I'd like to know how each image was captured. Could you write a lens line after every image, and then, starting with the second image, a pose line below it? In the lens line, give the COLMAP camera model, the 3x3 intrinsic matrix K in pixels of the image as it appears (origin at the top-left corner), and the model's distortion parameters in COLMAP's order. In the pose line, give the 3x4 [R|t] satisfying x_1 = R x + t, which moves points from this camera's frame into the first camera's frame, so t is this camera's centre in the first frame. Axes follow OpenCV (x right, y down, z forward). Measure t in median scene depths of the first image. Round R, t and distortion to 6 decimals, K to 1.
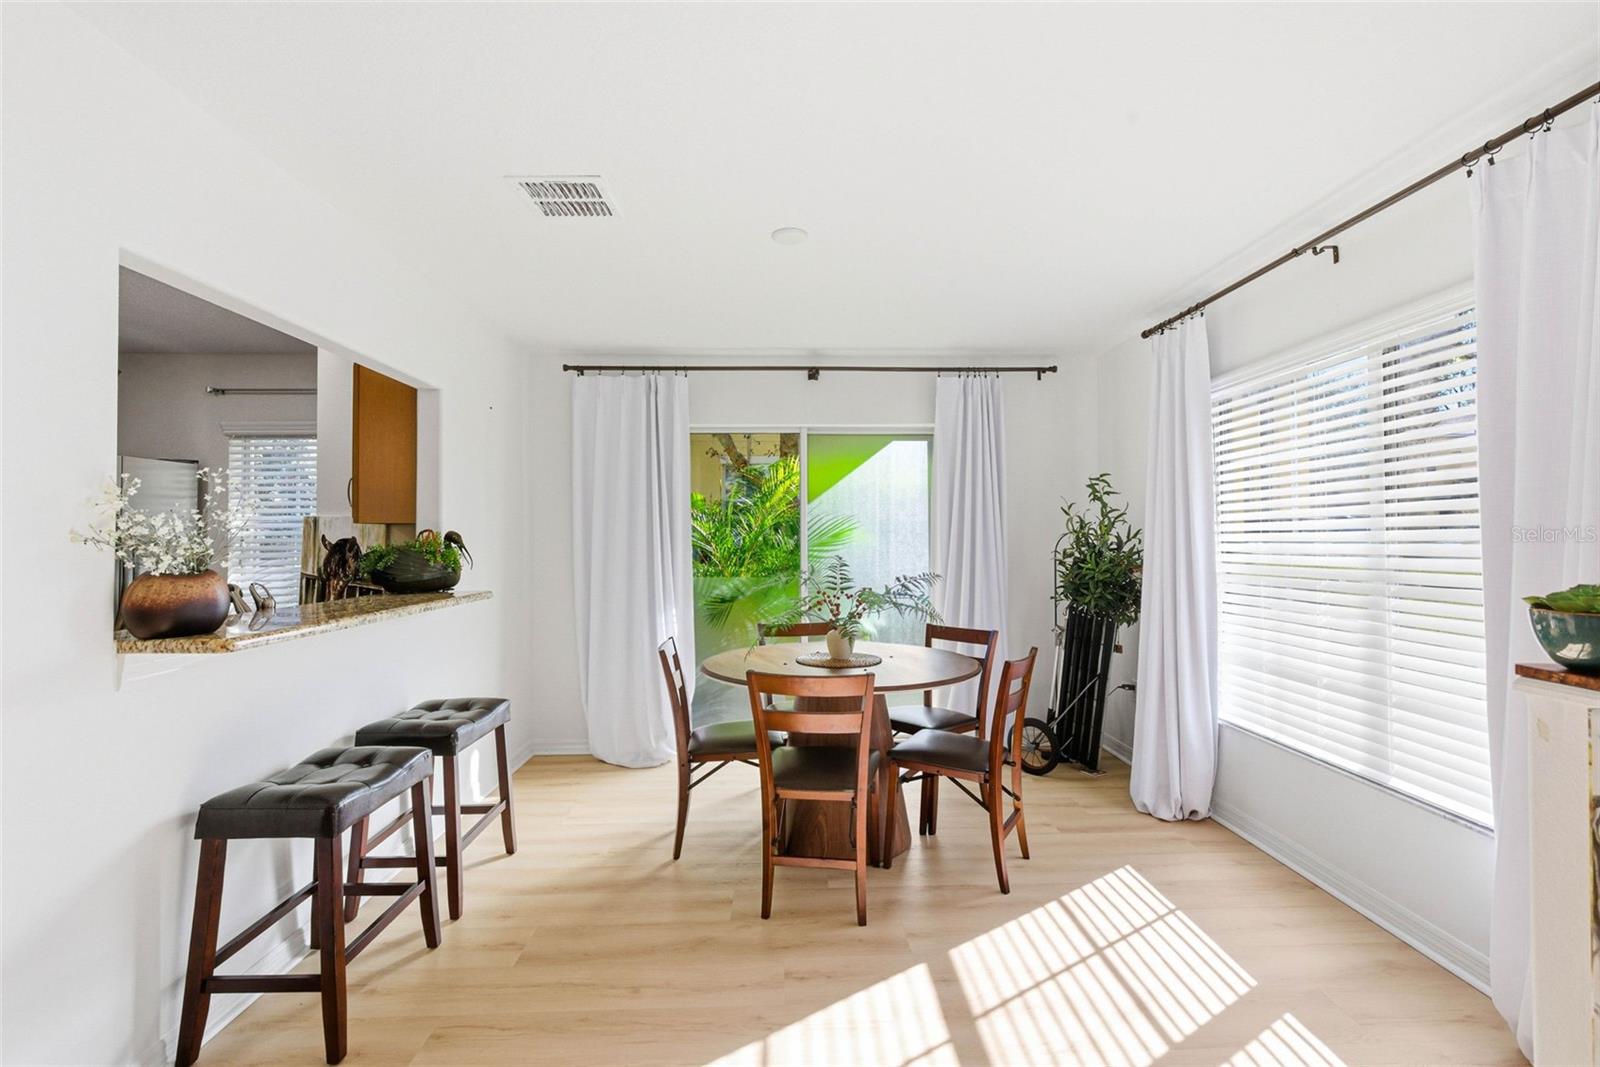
lens RADIAL K [[730.8, 0, 808.6], [0, 730.8, 527.9], [0, 0, 1]] dist [0.000106, -0.000195]
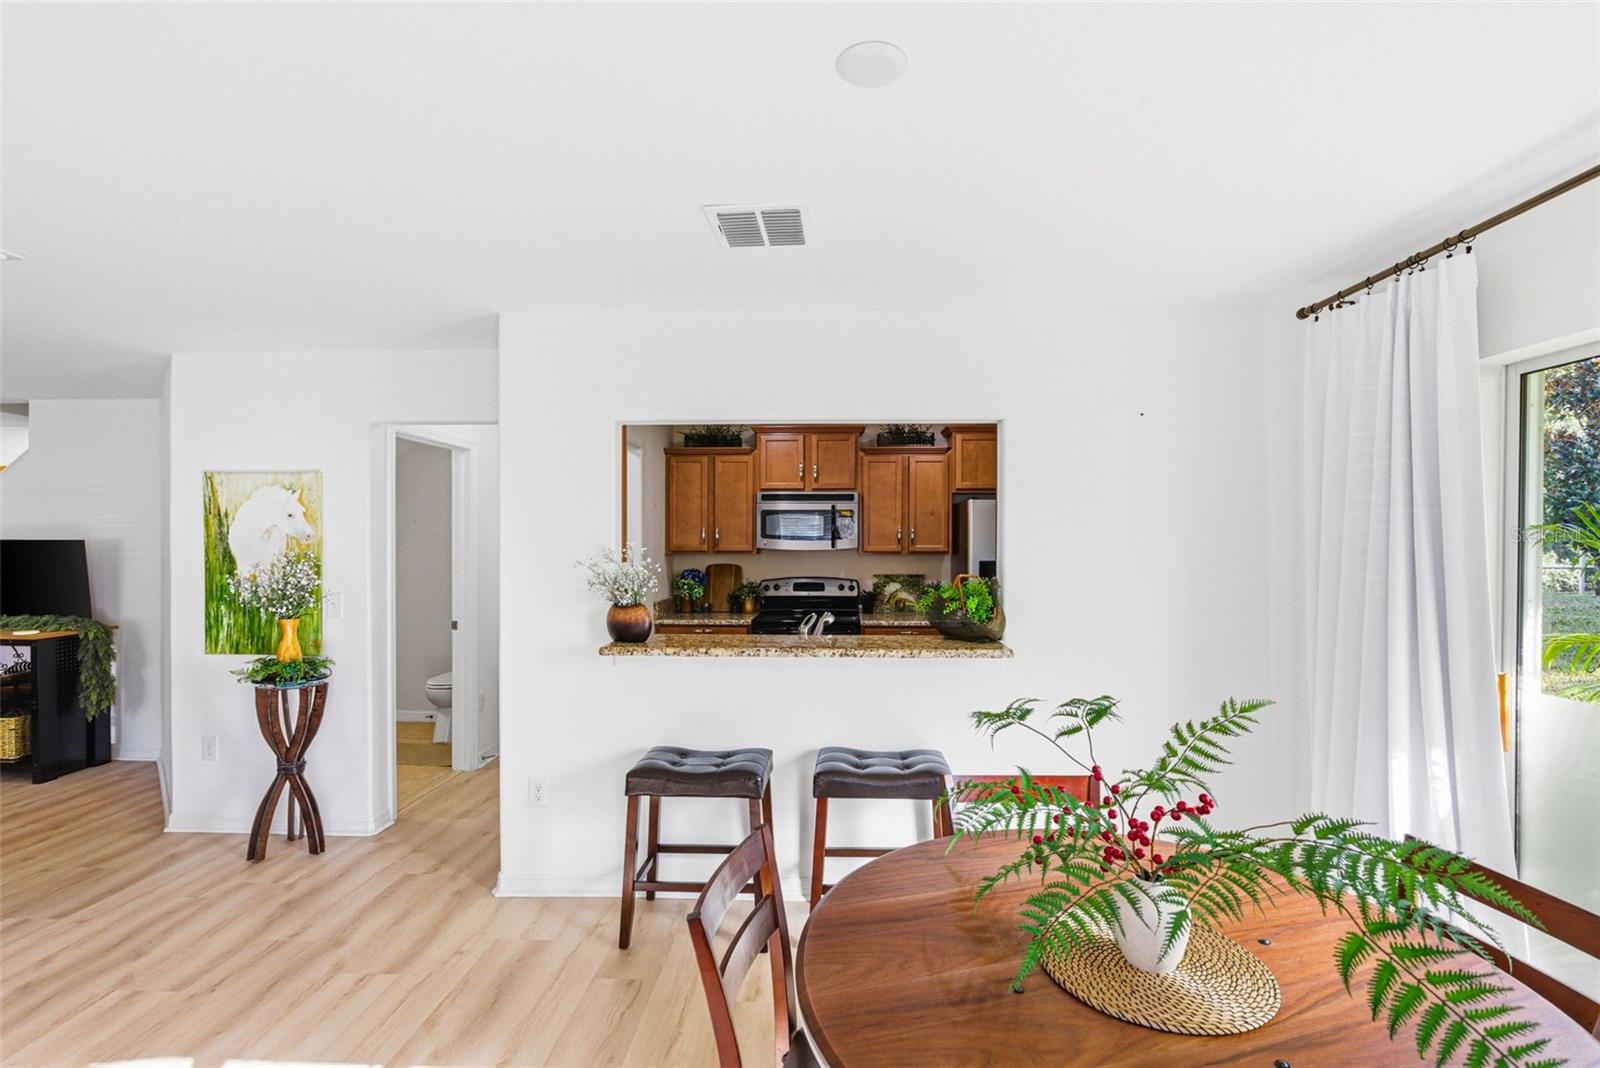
lens RADIAL K [[730.8, 0, 788.7], [0, 730.8, 545.4], [0, 0, 1]] dist [0.000106, -0.000195]
pose [[-0.077953, 0.011358, -0.996892, 0.357195], [0.015513, 0.999828, 0.010178, -0.039808], [0.996836, -0.014671, -0.078116, 0.677950]]
